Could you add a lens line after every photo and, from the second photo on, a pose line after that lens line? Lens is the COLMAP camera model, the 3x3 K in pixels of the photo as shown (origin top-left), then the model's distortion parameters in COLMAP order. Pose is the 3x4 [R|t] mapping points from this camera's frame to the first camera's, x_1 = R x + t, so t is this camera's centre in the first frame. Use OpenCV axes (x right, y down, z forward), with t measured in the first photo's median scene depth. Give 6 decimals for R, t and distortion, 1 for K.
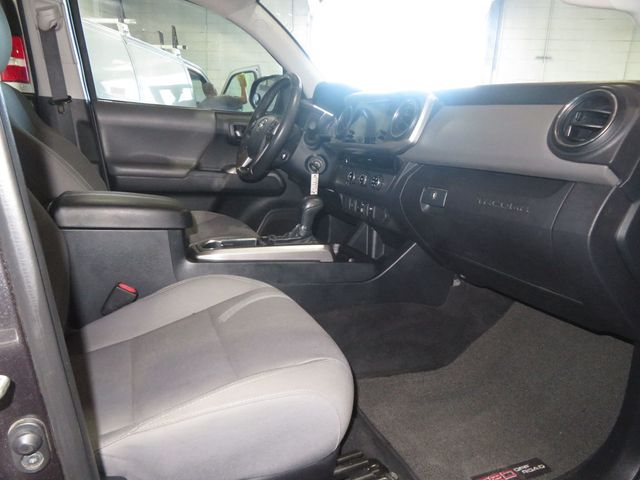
lens RADIAL K [[461.8, 0, 318.9], [0, 461.8, 238.8], [0, 0, 1]] dist [-0.016697, 0.015415]
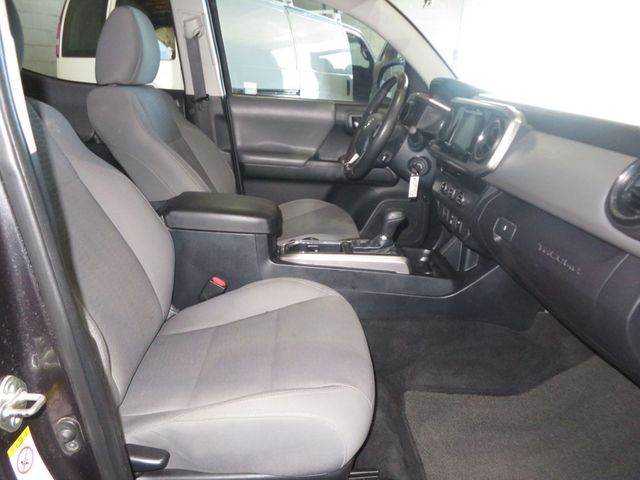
lens RADIAL K [[461.8, 0, 315.1], [0, 461.8, 240.0], [0, 0, 1]] dist [-0.016697, 0.015415]
pose [[0.938211, 0.102358, -0.330579, 0.152303], [-0.070790, 0.991823, 0.106190, -0.109917], [0.338745, -0.076227, 0.937785, -0.019322]]
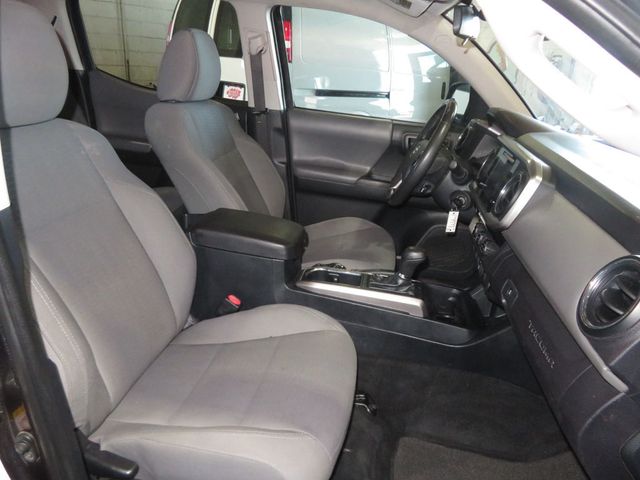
lens RADIAL K [[461.8, 0, 313.5], [0, 461.8, 239.4], [0, 0, 1]] dist [-0.016697, 0.015415]
pose [[0.839189, 0.203909, -0.504165, 0.274787], [-0.152559, 0.978090, 0.141650, -0.200858], [0.522003, -0.041957, 0.851911, 0.039990]]
